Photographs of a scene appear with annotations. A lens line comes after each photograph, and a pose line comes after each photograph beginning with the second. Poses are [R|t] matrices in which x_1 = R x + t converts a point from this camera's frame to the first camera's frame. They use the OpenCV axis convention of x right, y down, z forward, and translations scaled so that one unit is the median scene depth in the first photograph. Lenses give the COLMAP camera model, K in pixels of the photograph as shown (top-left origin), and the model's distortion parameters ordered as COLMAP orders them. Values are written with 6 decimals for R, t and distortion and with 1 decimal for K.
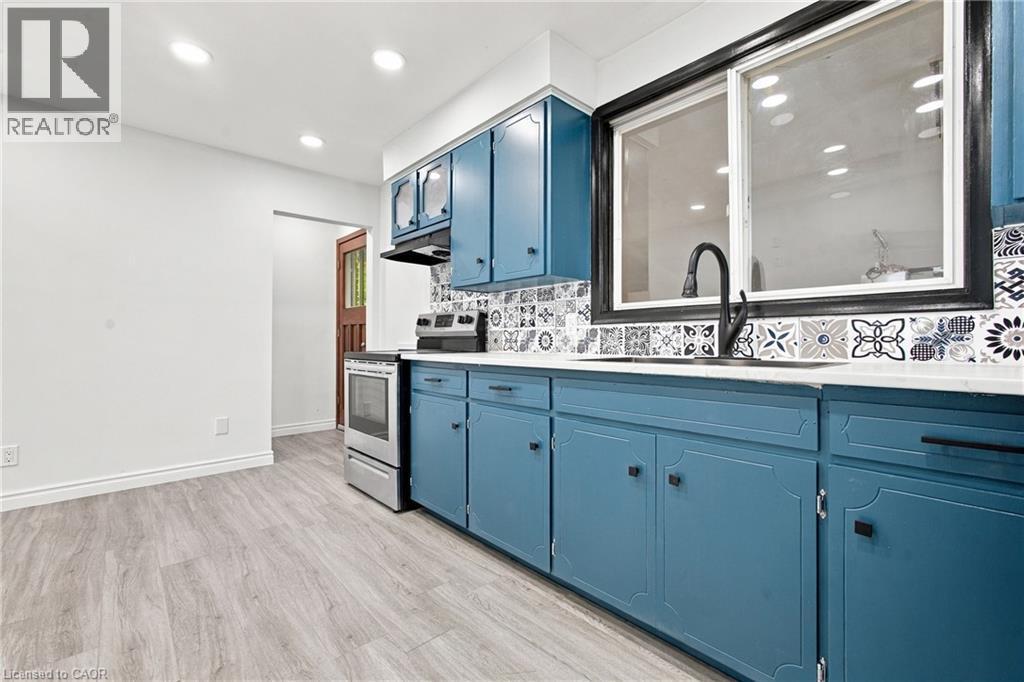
lens RADIAL K [[439.5, 0, 512.9], [0, 439.5, 340.3], [0, 0, 1]] dist [-0.007180, 0.006931]
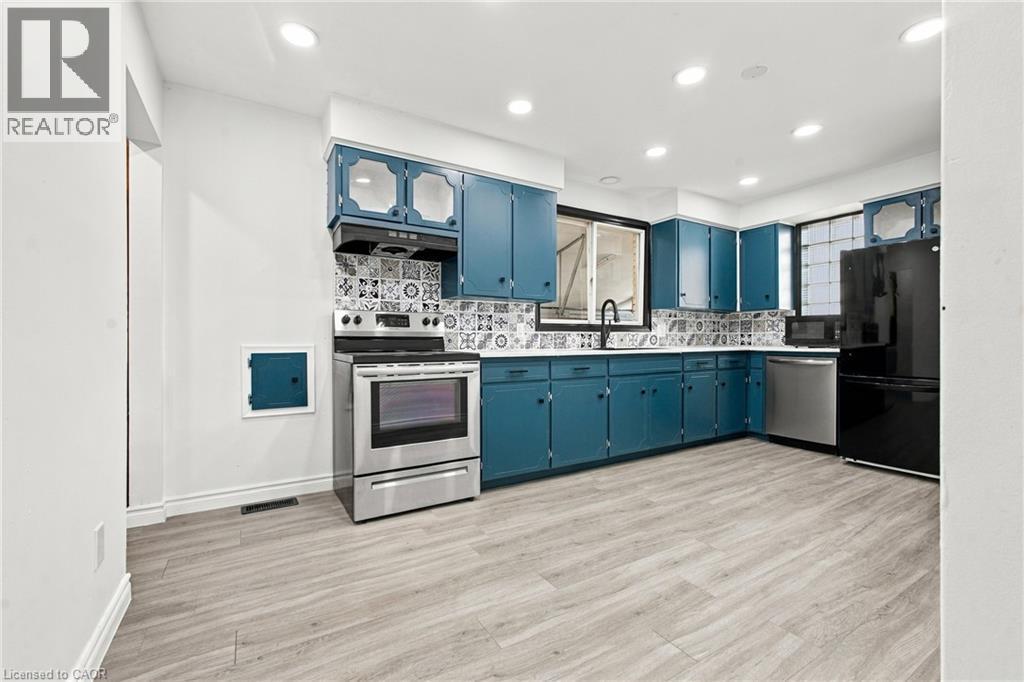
lens RADIAL K [[439.5, 0, 512.9], [0, 439.5, 340.3], [0, 0, 1]] dist [-0.007180, 0.006931]
pose [[0.185745, 0.005566, 0.982582, -1.379232], [0.002508, 0.999978, -0.006139, 0.008213], [-0.982595, 0.003605, 0.185727, 0.742032]]
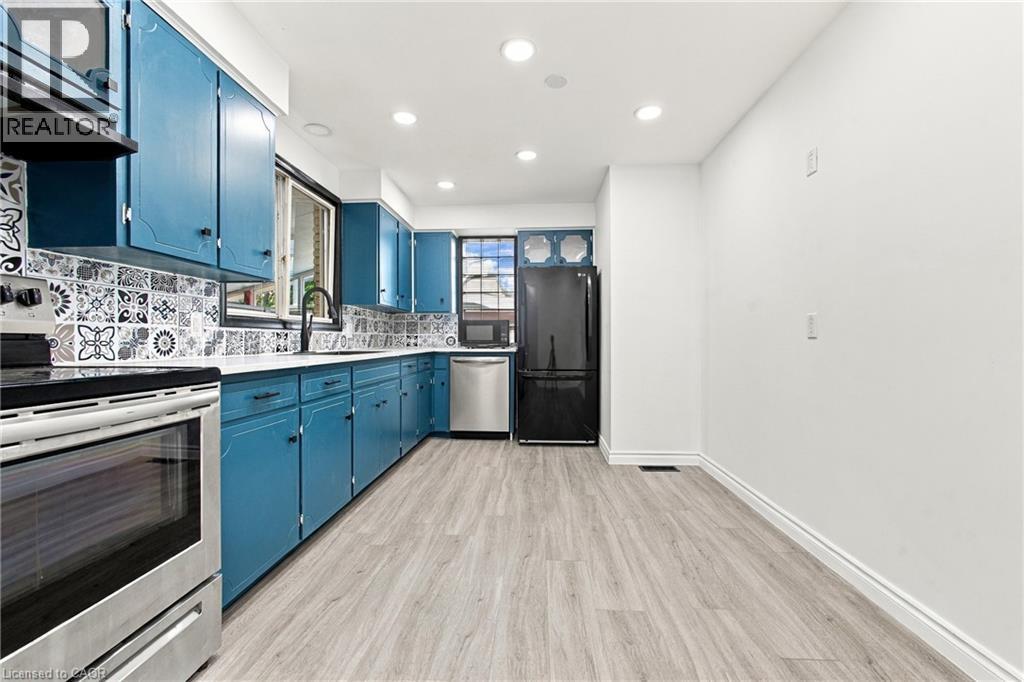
lens RADIAL K [[439.5, 0, 512.9], [0, 439.5, 340.3], [0, 0, 1]] dist [-0.007180, 0.006931]
pose [[-0.701930, 0.008239, 0.712198, -0.960718], [0.006722, 0.999965, -0.004942, 0.004808], [-0.712214, 0.001318, -0.701961, 1.169563]]
